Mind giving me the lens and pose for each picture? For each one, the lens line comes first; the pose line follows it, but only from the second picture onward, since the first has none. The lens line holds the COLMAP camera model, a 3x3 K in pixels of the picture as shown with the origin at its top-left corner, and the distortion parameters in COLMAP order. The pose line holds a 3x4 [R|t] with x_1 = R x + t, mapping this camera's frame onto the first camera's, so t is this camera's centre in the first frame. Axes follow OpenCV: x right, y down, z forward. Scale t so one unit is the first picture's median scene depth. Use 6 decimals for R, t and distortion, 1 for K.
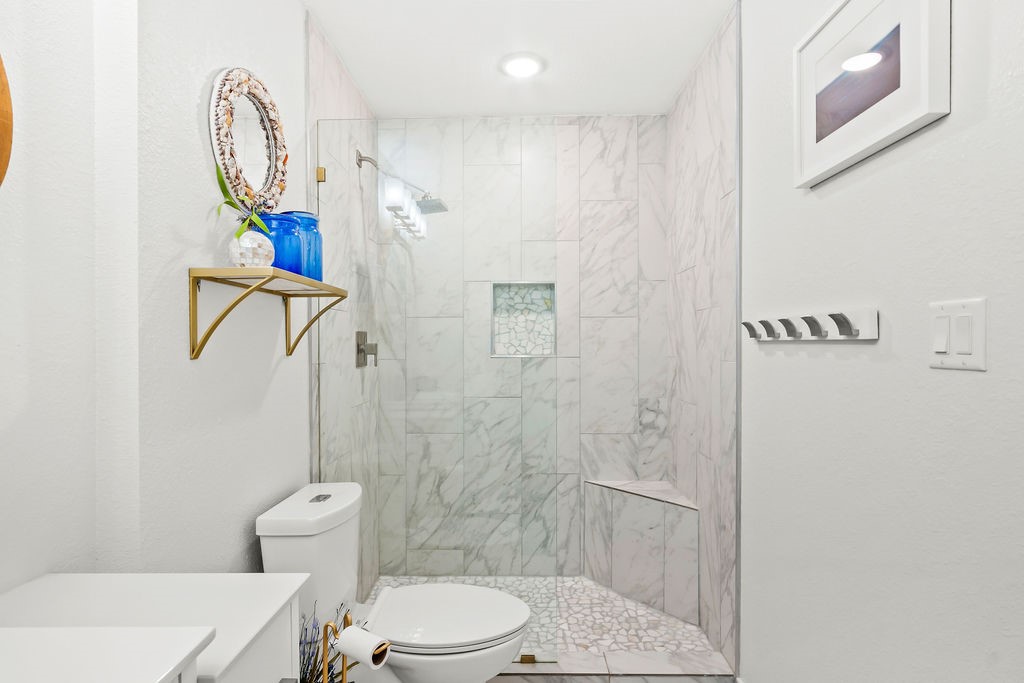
lens RADIAL K [[540.9, 0, 510.8], [0, 540.9, 347.0], [0, 0, 1]] dist [-0.008397, 0.006072]
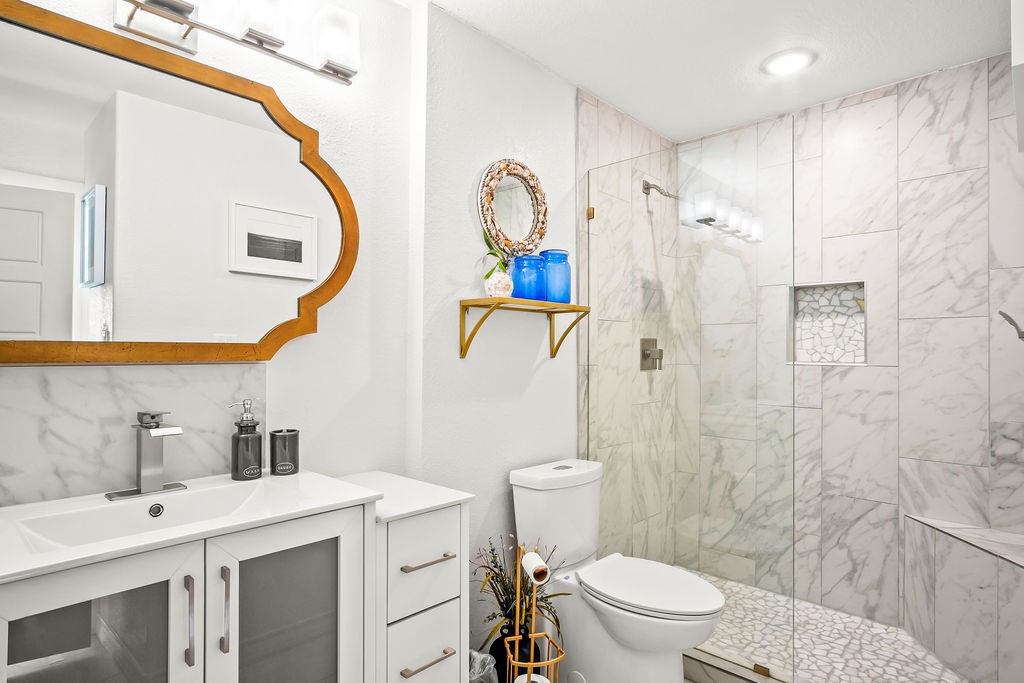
lens RADIAL K [[540.9, 0, 509.5], [0, 540.9, 341.7], [0, 0, 1]] dist [-0.008397, 0.006072]
pose [[0.747546, -0.005611, -0.664187, 0.235523], [-0.009052, 0.999785, -0.018634, 0.001303], [0.664149, 0.019942, 0.747335, -0.035355]]
